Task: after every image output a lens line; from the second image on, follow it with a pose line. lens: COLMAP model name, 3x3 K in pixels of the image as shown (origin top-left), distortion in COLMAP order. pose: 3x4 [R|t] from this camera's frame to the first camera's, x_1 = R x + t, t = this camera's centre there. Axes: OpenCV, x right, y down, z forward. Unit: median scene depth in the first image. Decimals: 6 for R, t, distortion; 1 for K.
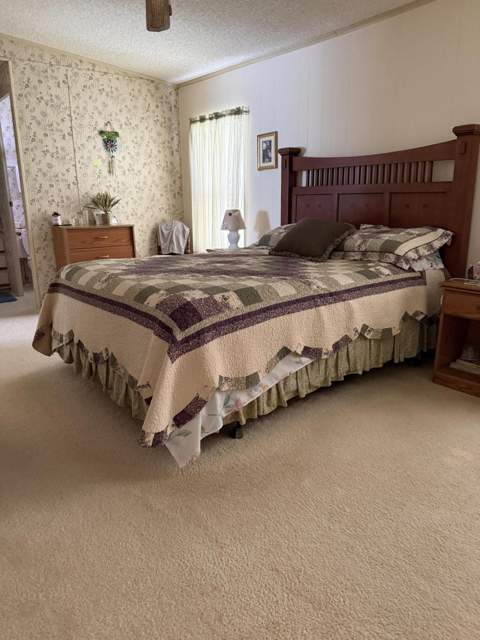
lens RADIAL K [[455.5, 0, 238.8], [0, 455.5, 321.4], [0, 0, 1]] dist [0.072152, -0.083032]
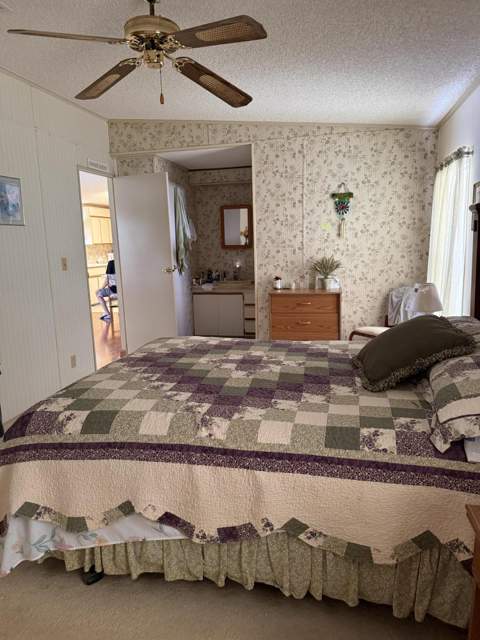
lens RADIAL K [[442.4, 0, 239.7], [0, 442.4, 336.8], [0, 0, 1]] dist [0.074376, -0.135449]
pose [[0.626650, 0.149206, -0.764883, 0.347592], [-0.181892, 0.982395, 0.042616, -0.129618], [0.757776, 0.112421, 0.642757, 0.301054]]
